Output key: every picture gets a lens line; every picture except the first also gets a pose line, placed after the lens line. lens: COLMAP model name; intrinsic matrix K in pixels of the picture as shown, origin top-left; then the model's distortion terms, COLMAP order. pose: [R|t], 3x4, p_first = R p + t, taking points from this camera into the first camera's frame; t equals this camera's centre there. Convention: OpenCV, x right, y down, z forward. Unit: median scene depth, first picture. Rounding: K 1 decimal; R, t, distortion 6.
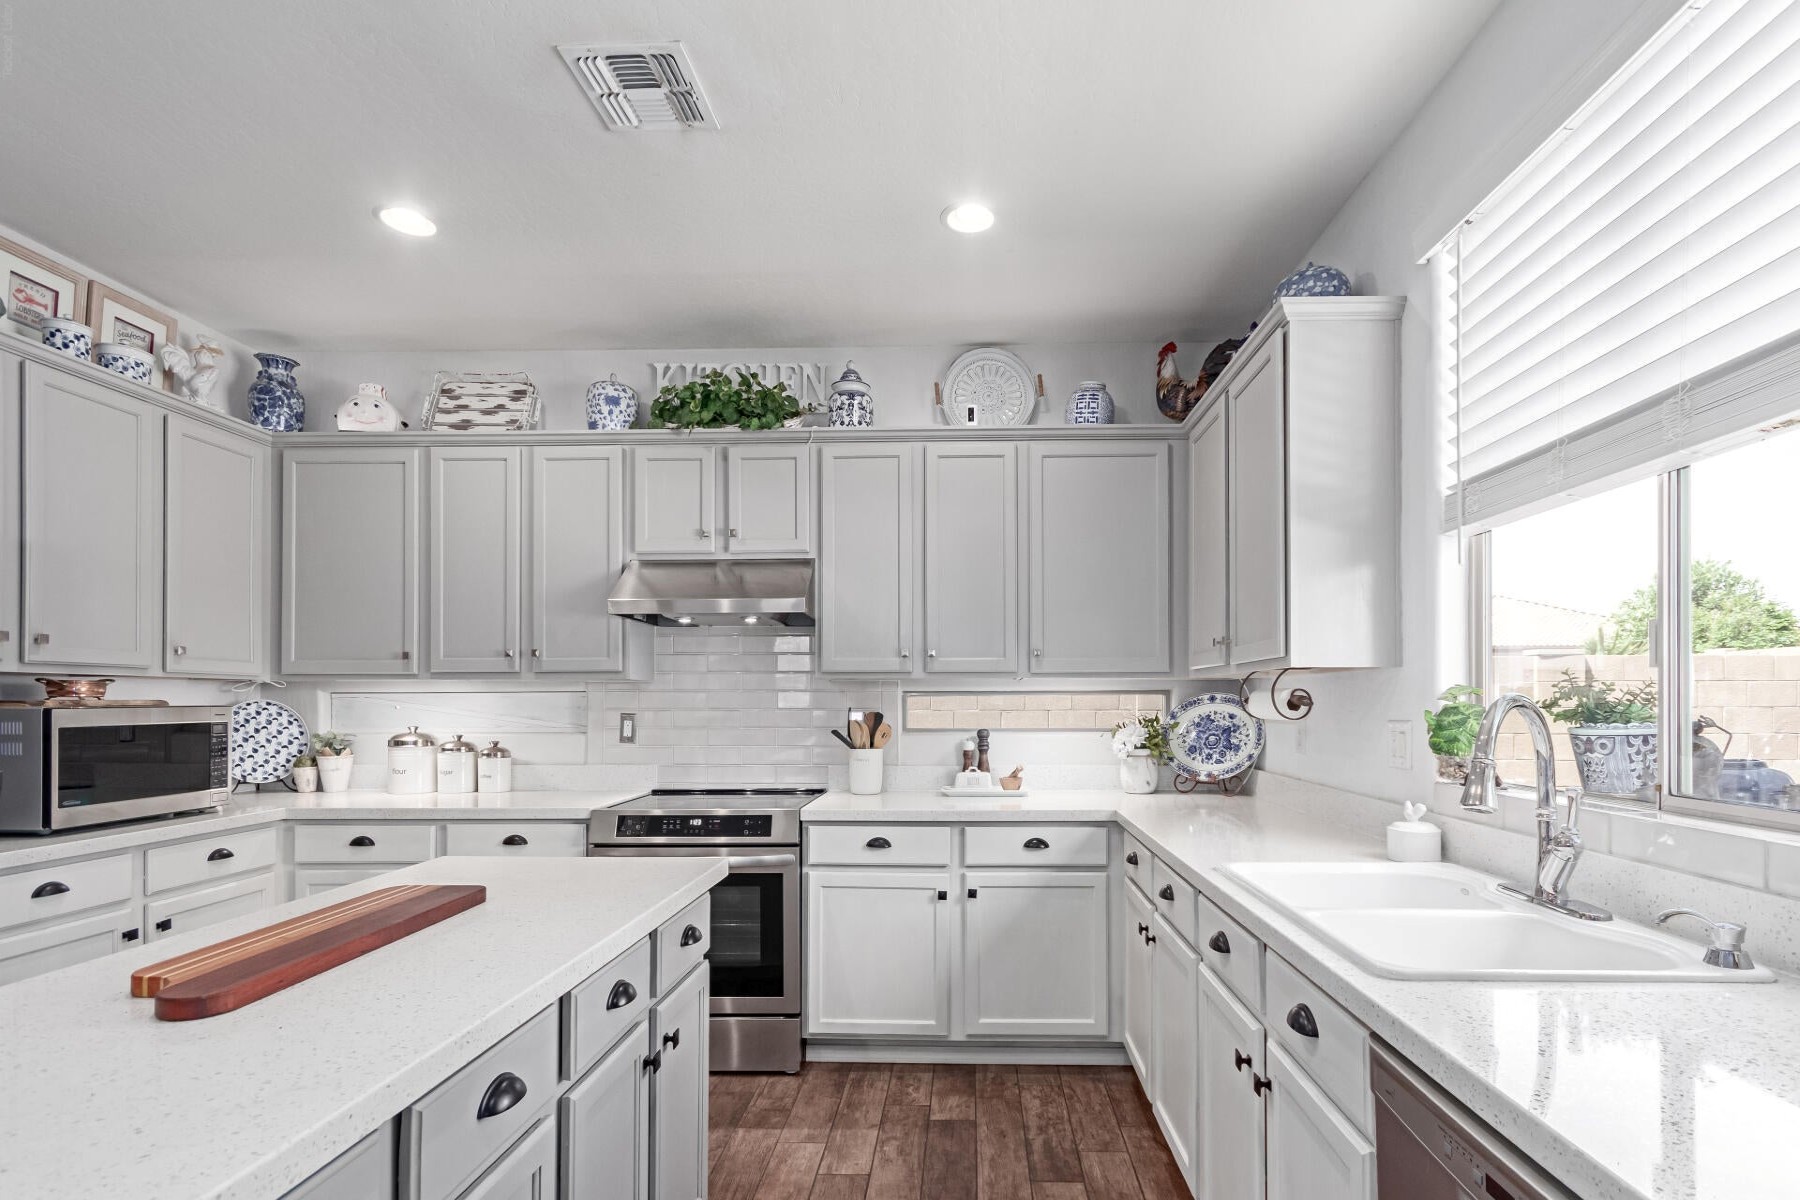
lens RADIAL K [[845.2, 0, 946.7], [0, 845.2, 695.2], [0, 0, 1]] dist [-0.000256, 0.000124]
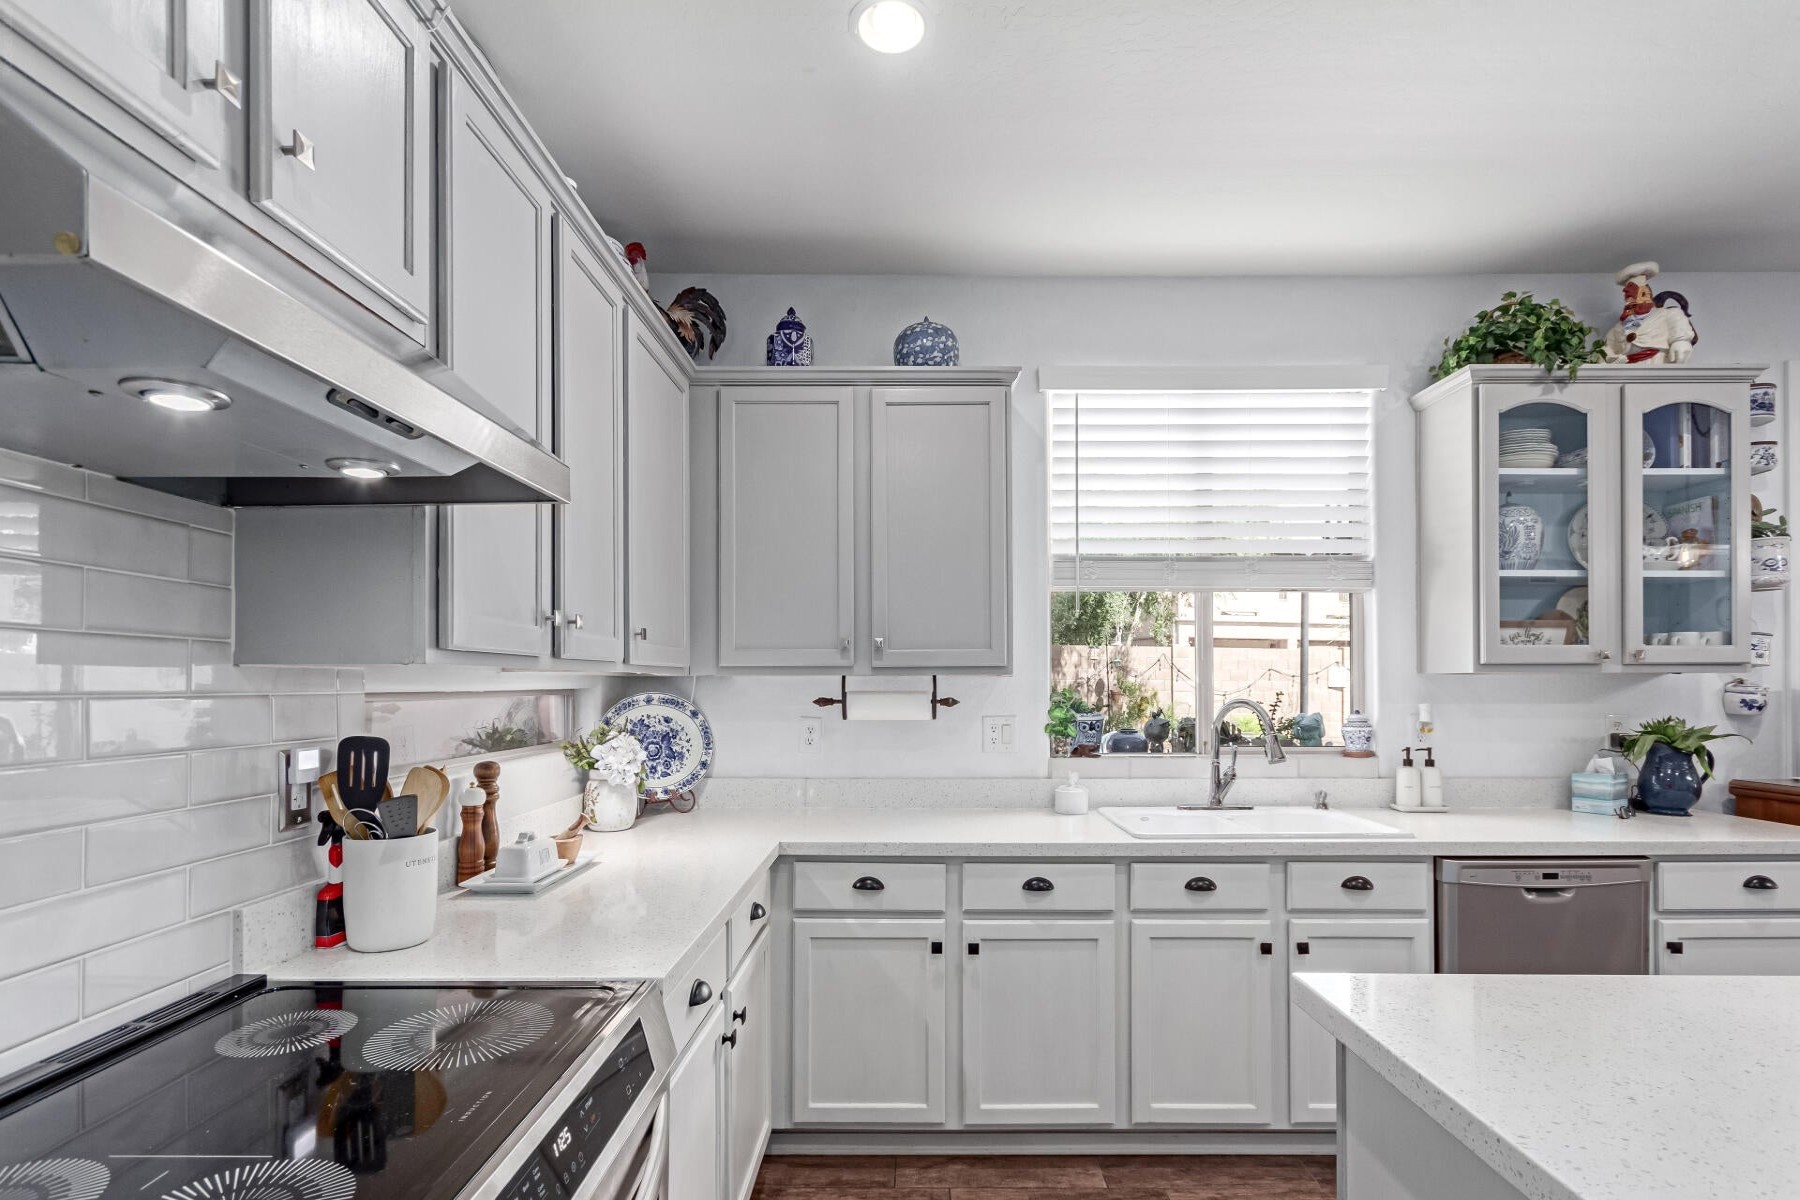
lens RADIAL K [[845.7, 0, 882.3], [0, 845.7, 684.0], [0, 0, 1]] dist [0.000592, -0.000110]
pose [[-0.020971, 0.001056, 0.999780, -0.526219], [-0.005863, 0.999982, -0.001179, -0.011923], [-0.999763, -0.005886, -0.020965, 0.799773]]
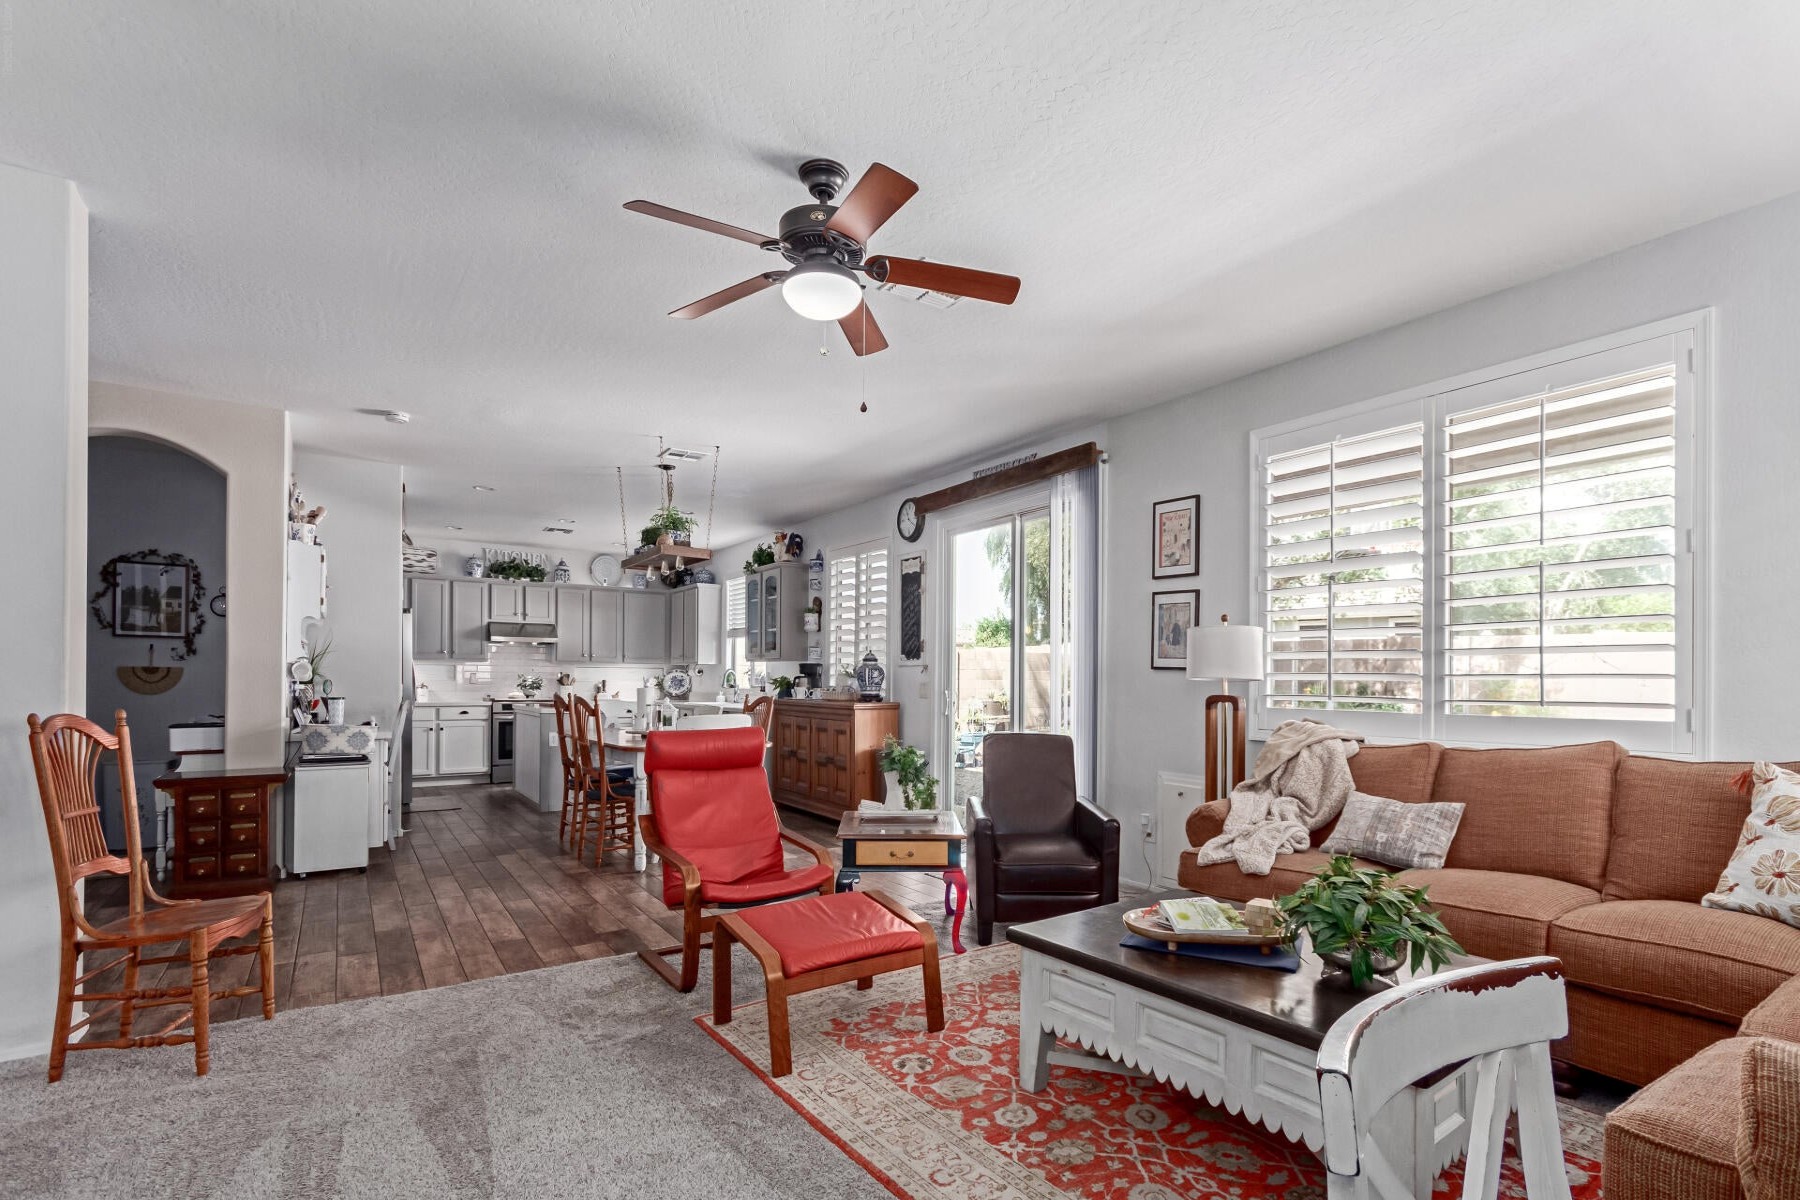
lens RADIAL K [[882.2, 0, 939.6], [0, 882.2, 675.6], [0, 0, 1]] dist [-0.011915, 0.000064]
pose [[0.793045, 0.012946, 0.609026, -0.988782], [-0.018413, 0.999827, 0.002723, -0.006114], [-0.608885, -0.013374, 0.793146, -2.412068]]
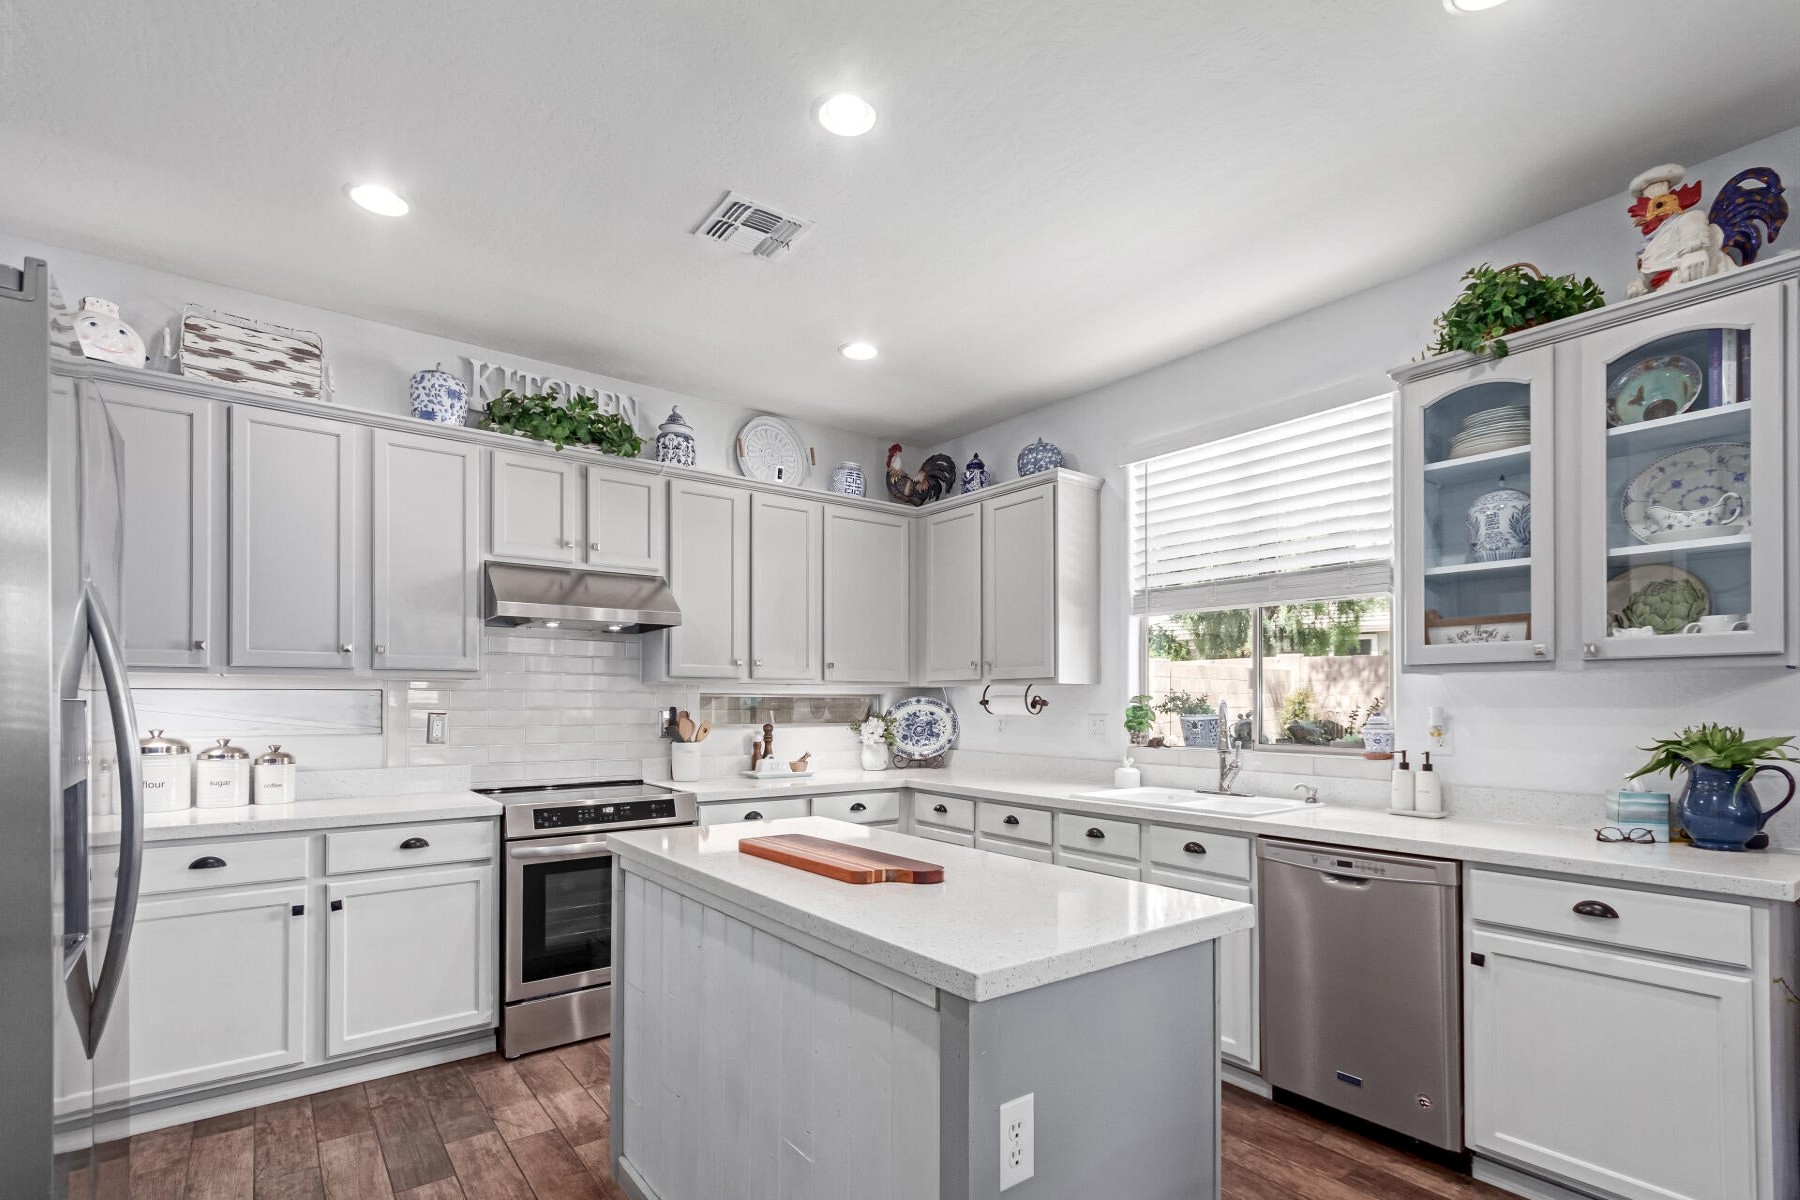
lens RADIAL K [[852.7, 0, 899.9], [0, 852.7, 701.4], [0, 0, 1]] dist [0.002092, 0.000421]
pose [[0.781392, 0.004816, 0.624022, -0.612791], [-0.008424, 0.999961, 0.002831, 0.000801], [-0.623983, -0.007468, 0.781402, -0.102083]]
